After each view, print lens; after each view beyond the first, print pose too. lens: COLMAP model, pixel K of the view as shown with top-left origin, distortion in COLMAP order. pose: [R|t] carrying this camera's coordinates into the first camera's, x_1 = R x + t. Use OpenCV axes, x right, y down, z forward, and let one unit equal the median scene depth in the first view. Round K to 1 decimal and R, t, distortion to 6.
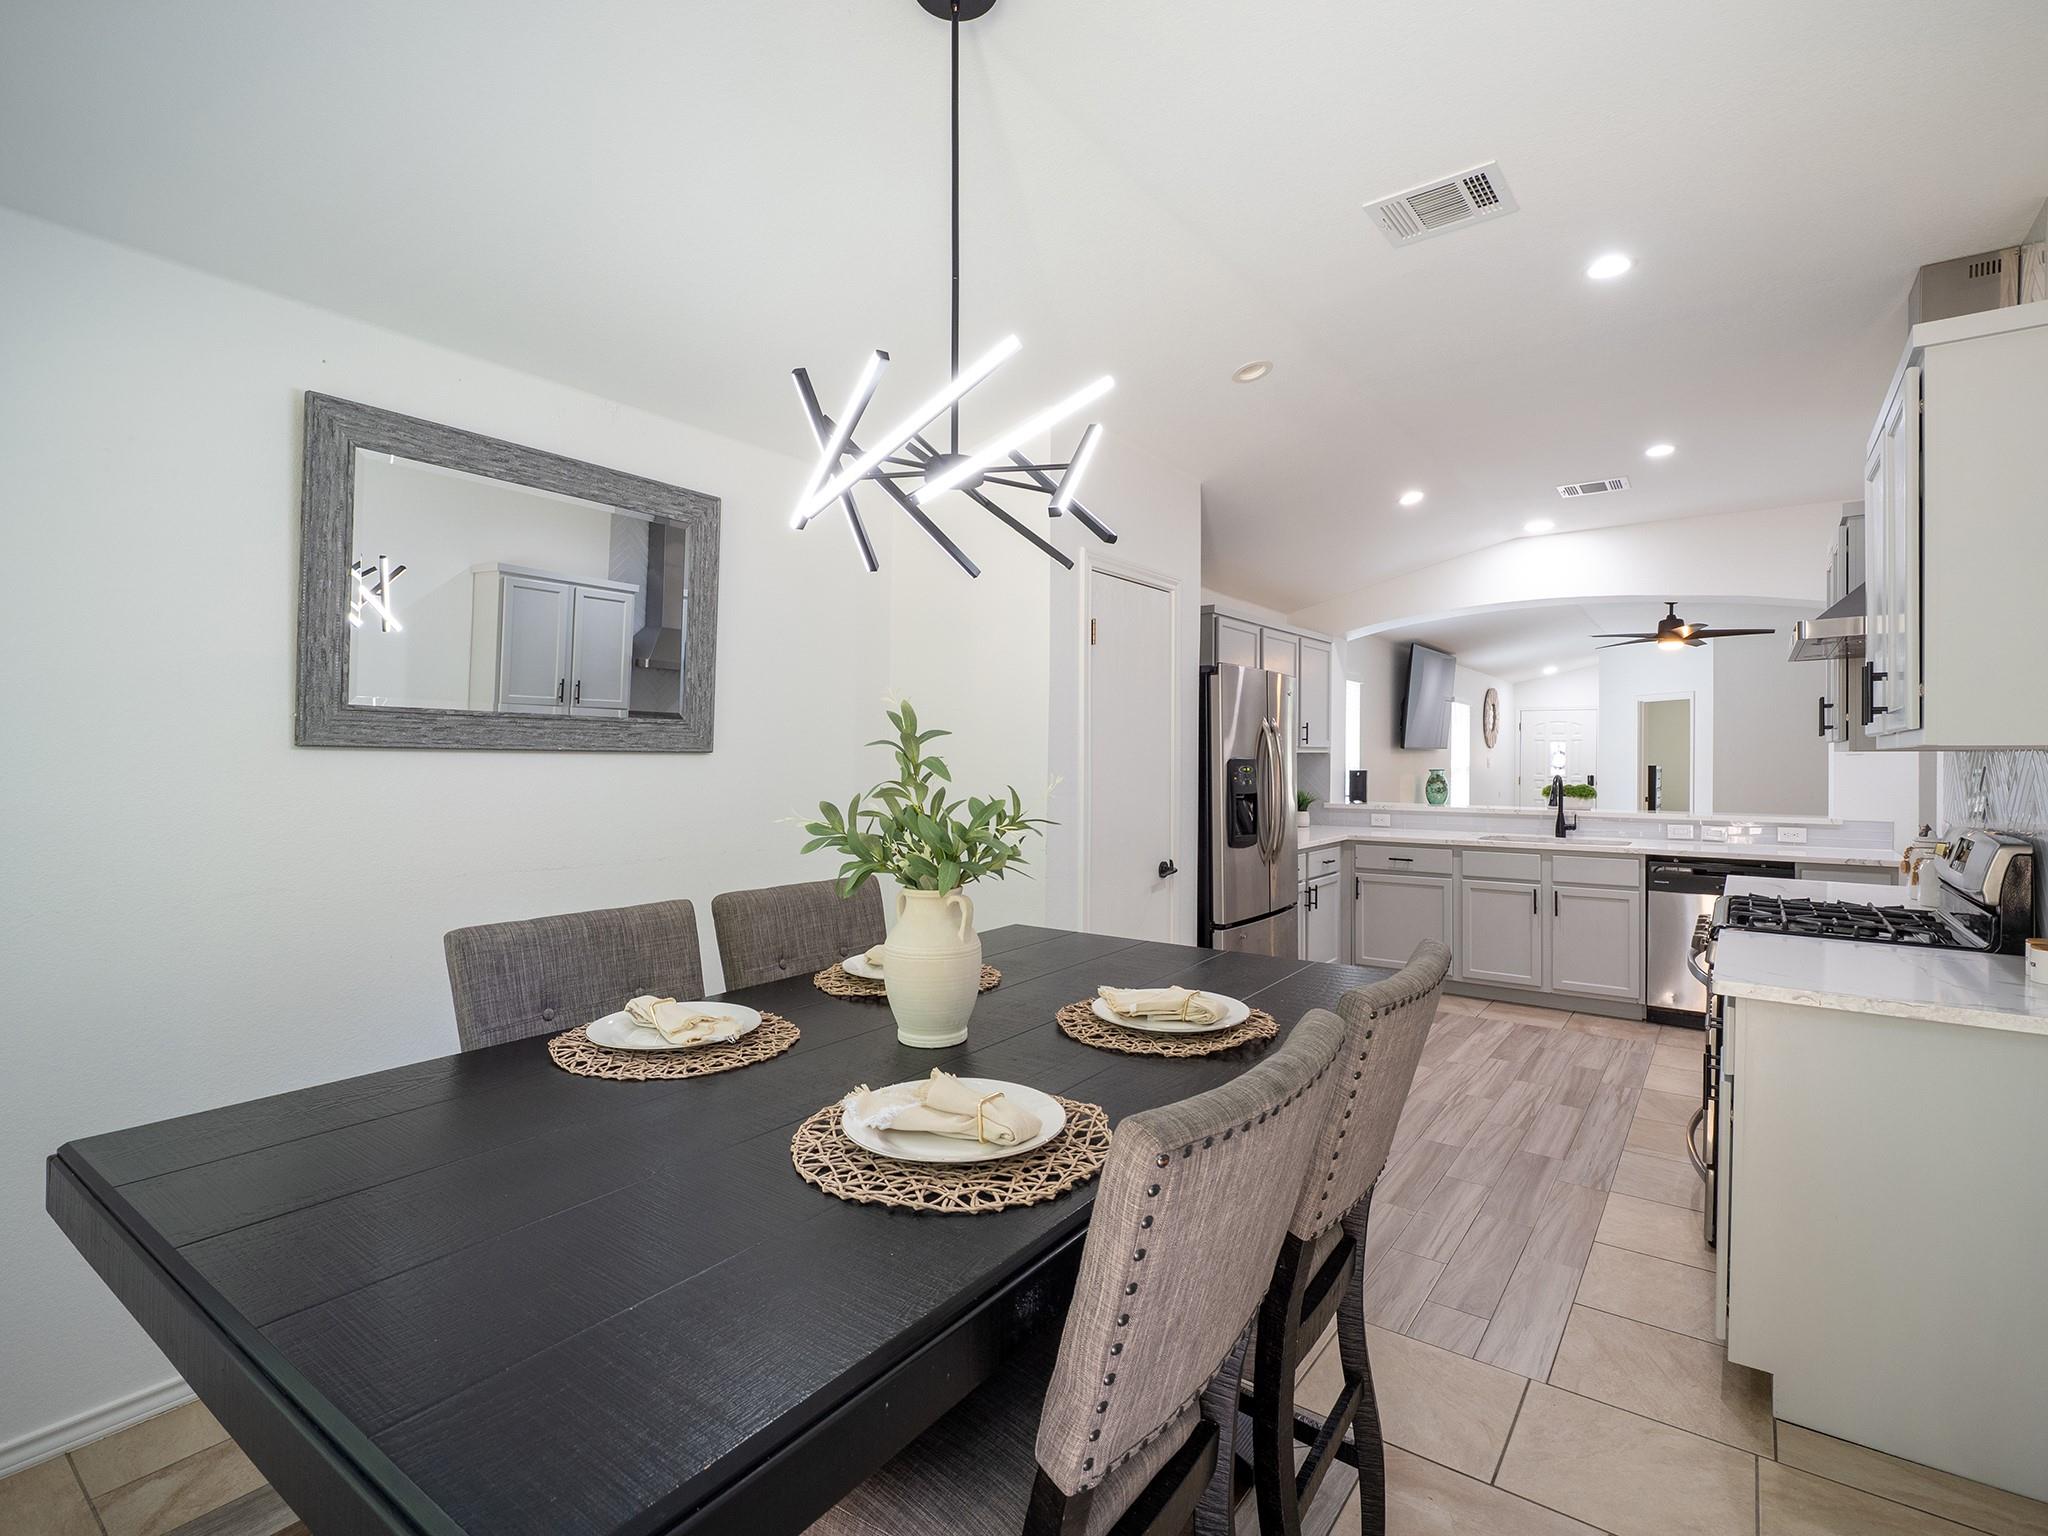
lens RADIAL K [[974.4, 0, 1010.2], [0, 974.4, 759.6], [0, 0, 1]] dist [-0.009156, -0.001665]
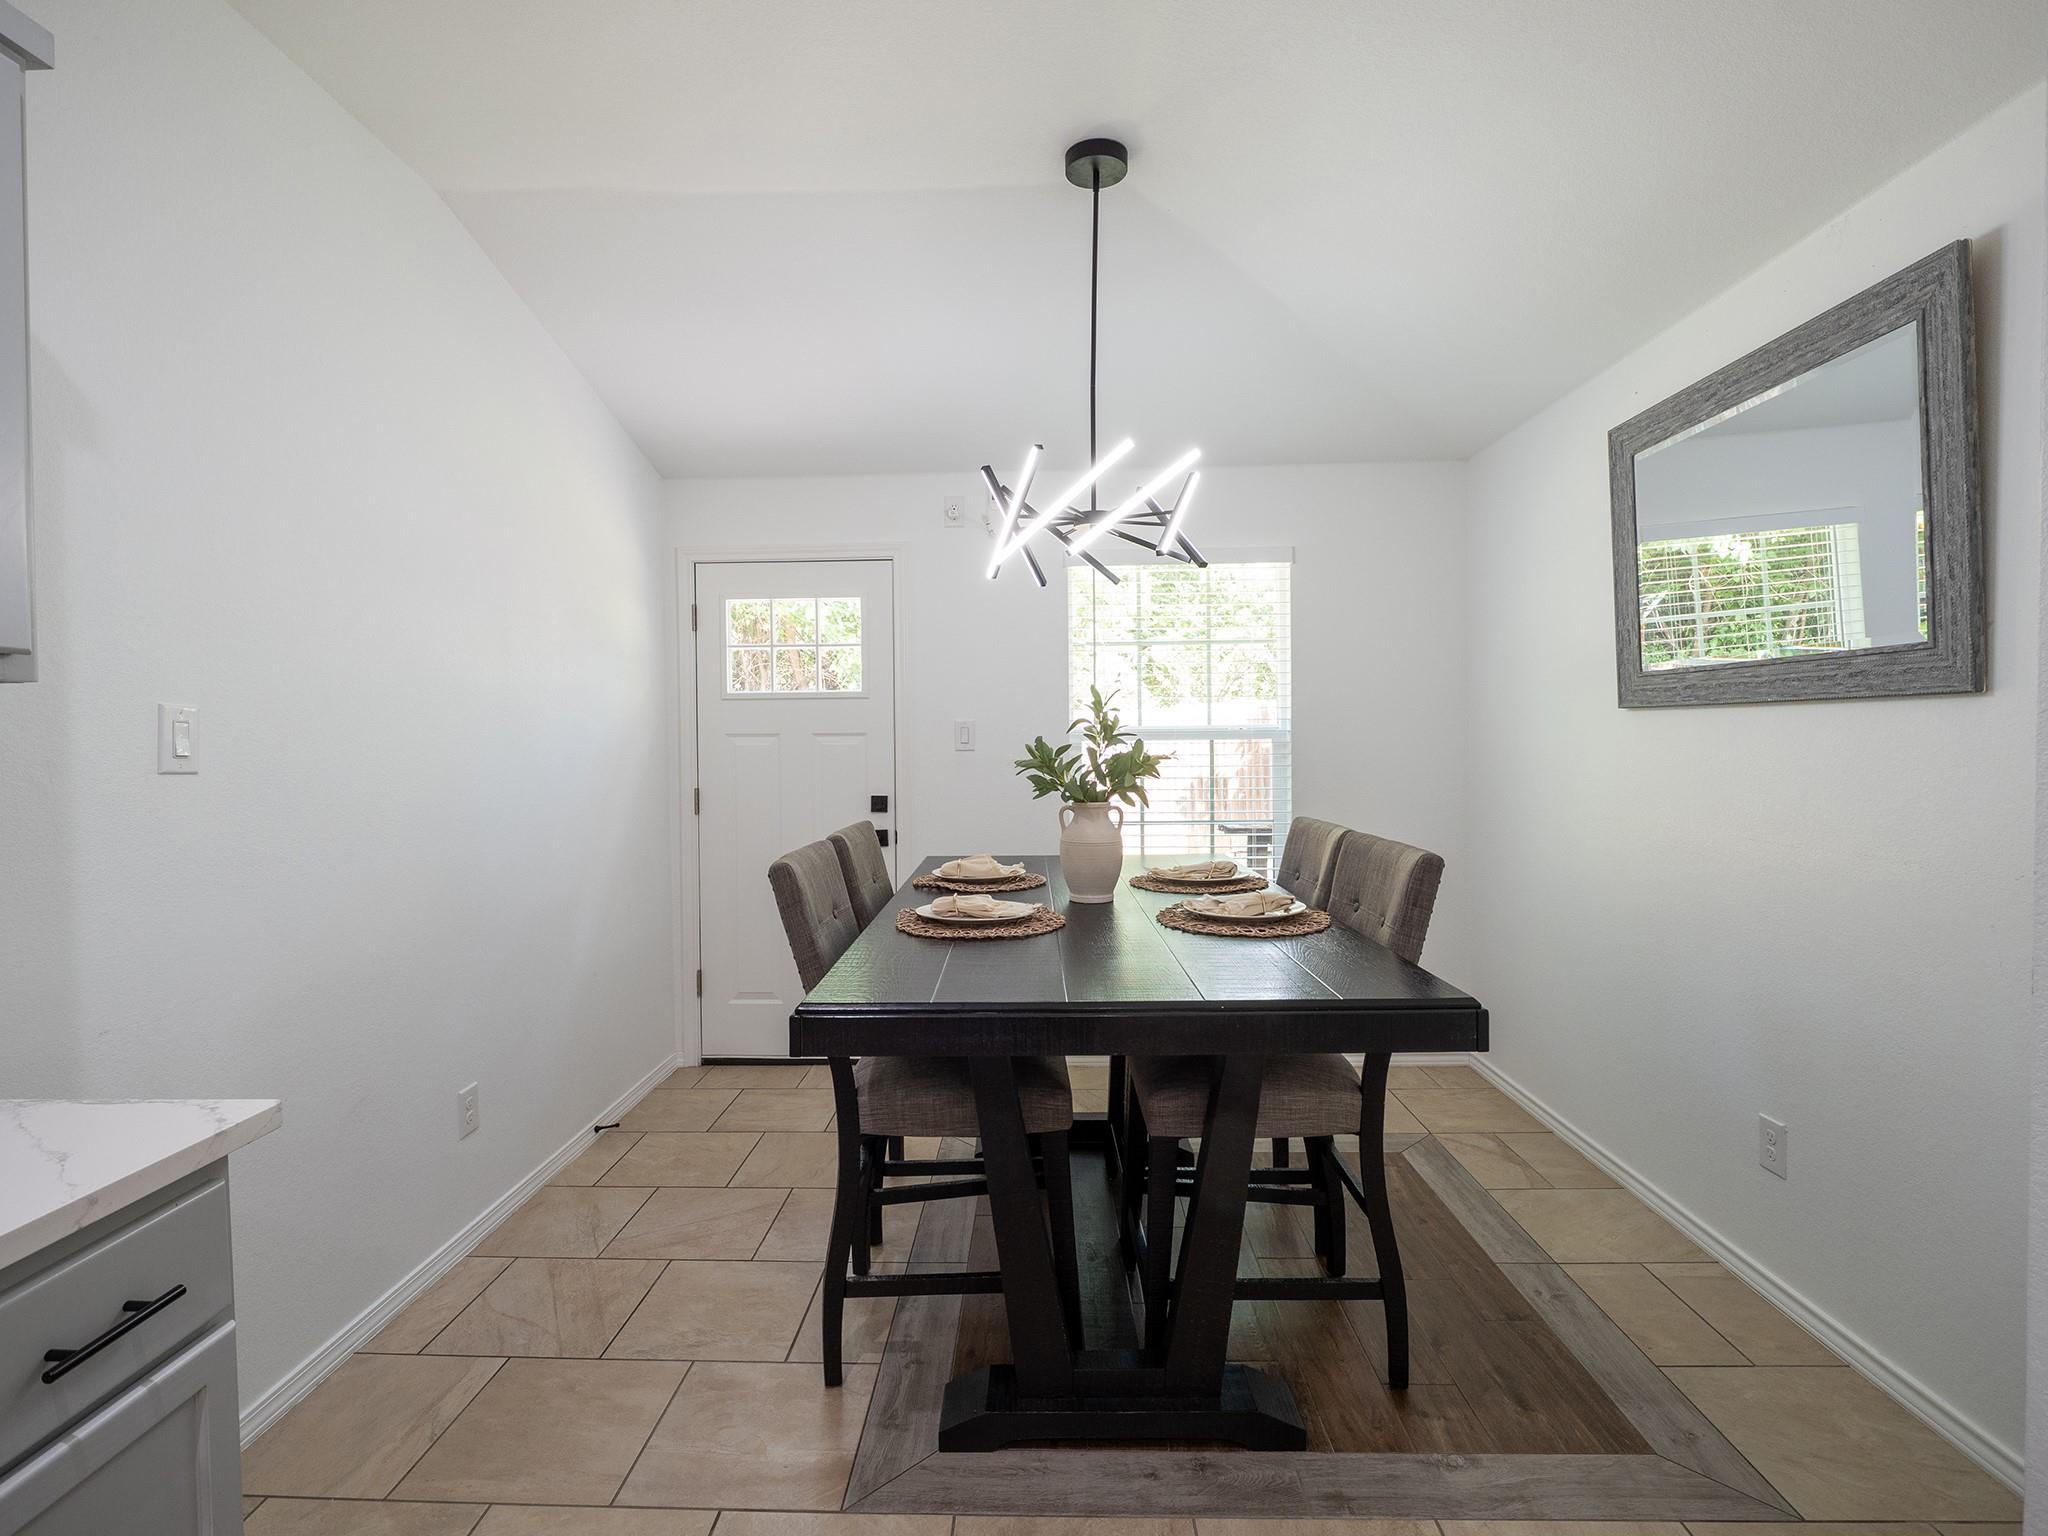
lens RADIAL K [[974.4, 0, 1018.2], [0, 974.4, 755.2], [0, 0, 1]] dist [-0.009156, -0.001665]
pose [[-0.816828, 0.017047, -0.576629, 0.257491], [0.010017, 0.999832, 0.015369, 0.008005], [0.576794, 0.006777, -0.816861, 0.624270]]
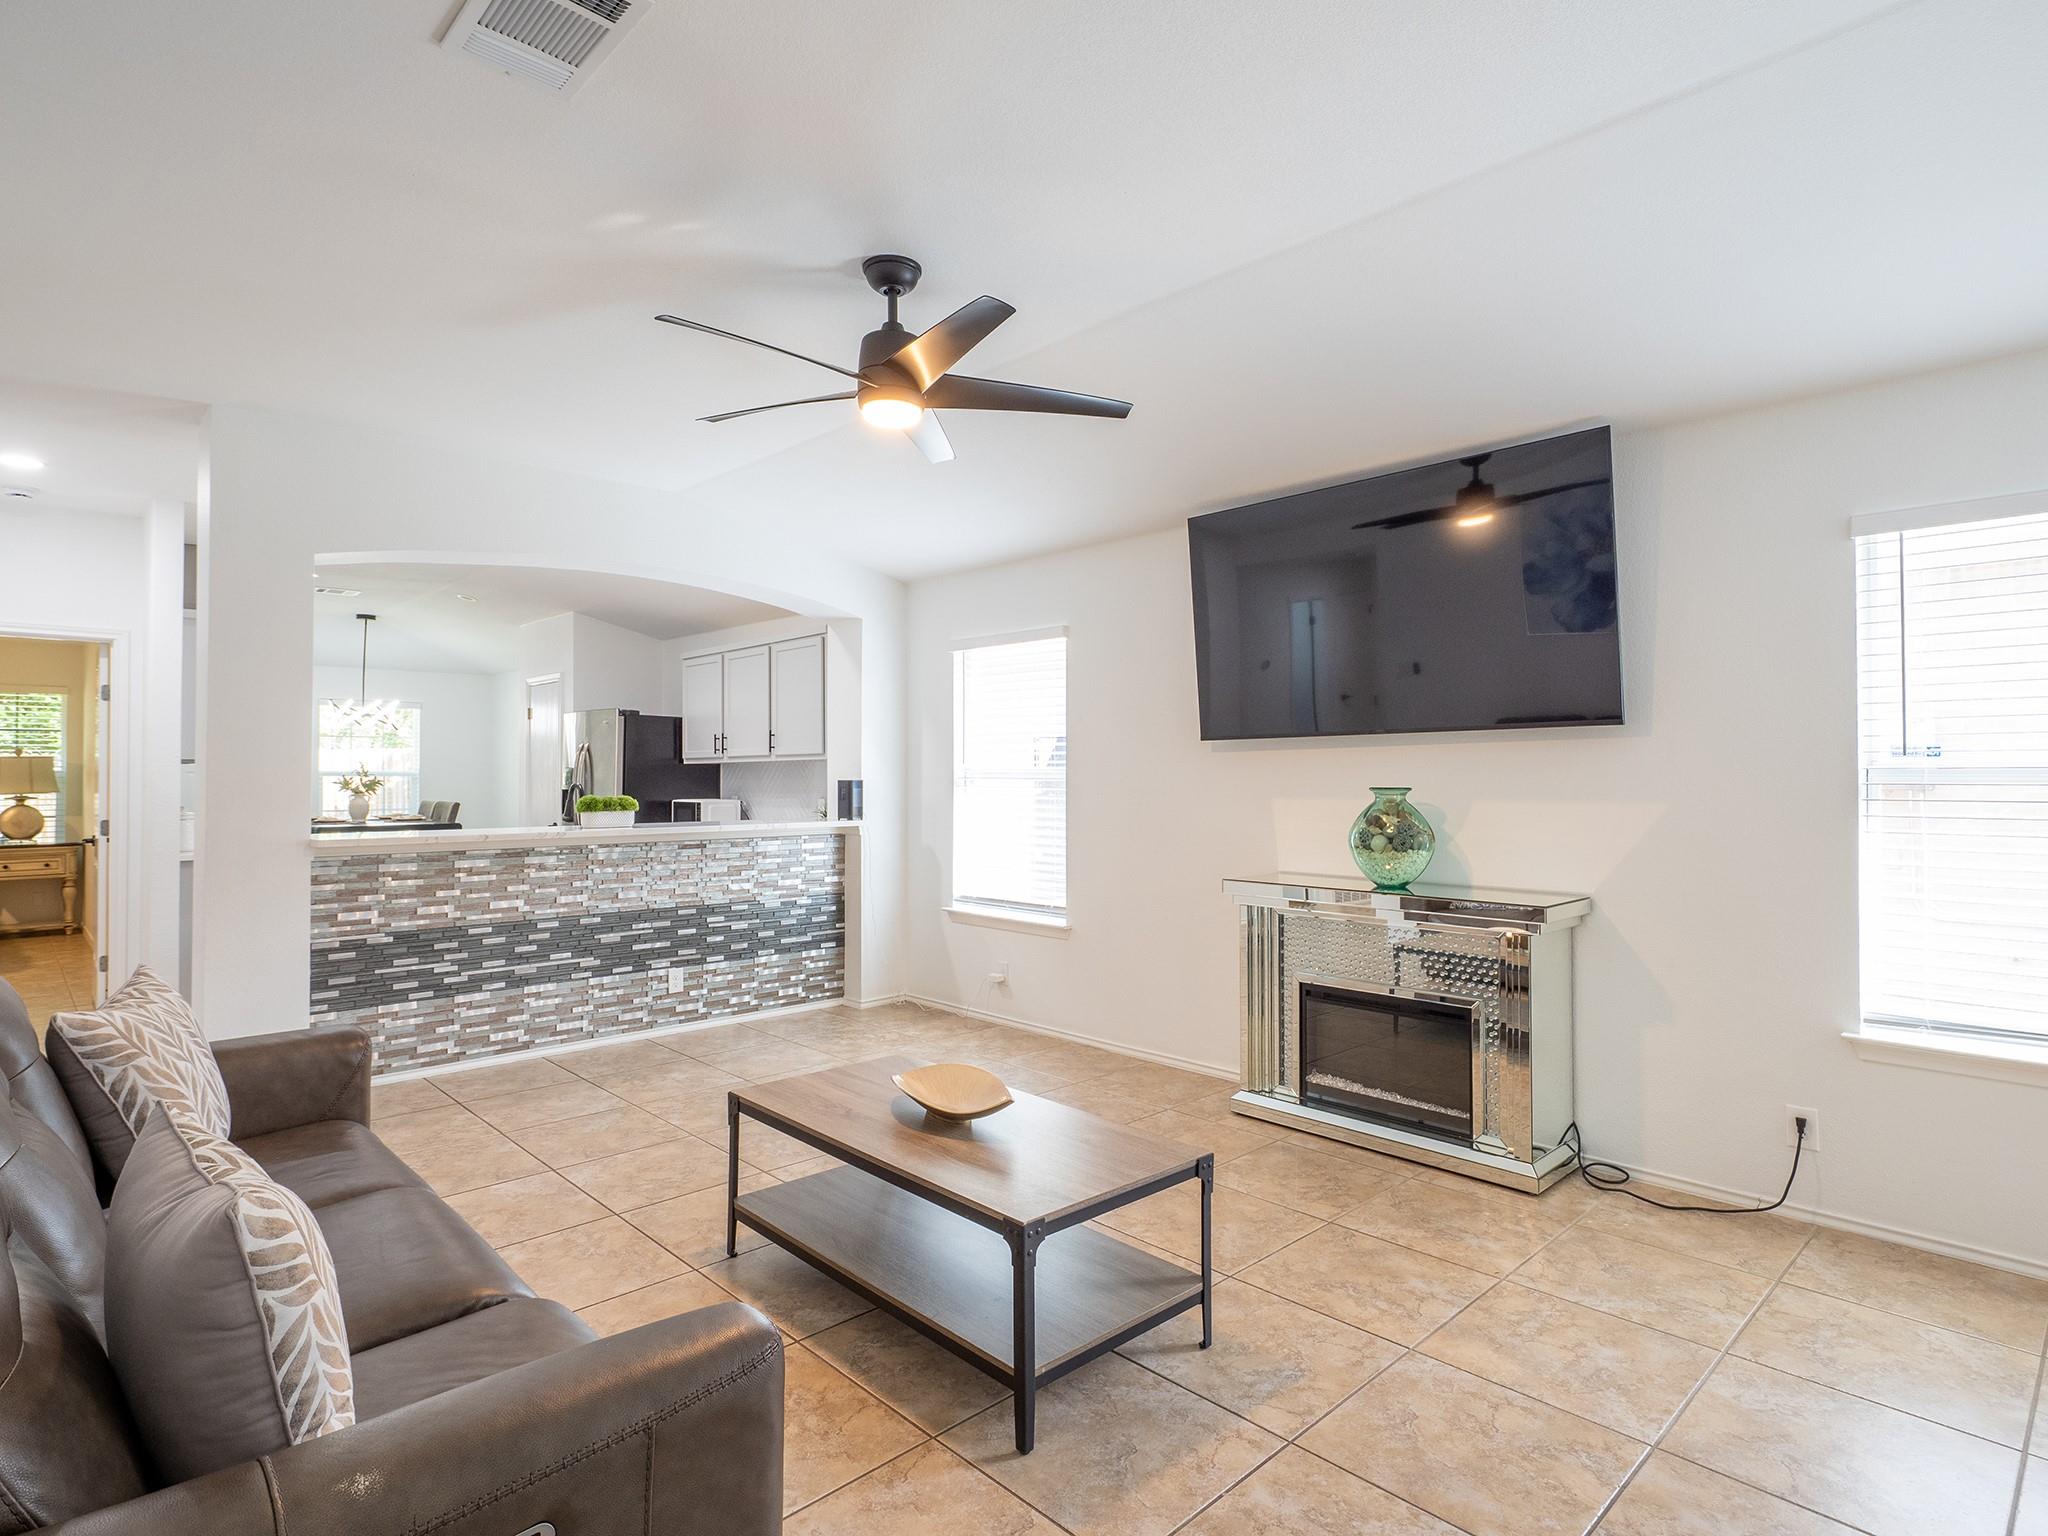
lens RADIAL K [[1085.4, 0, 1013.8], [0, 1085.4, 761.3], [0, 0, 1]] dist [-0.001666, 0.001105]
pose [[-0.163633, -0.016112, -0.986390, 1.497833], [-0.000244, 0.999867, -0.016291, 0.012969], [0.986521, -0.002425, -0.163615, 1.583761]]
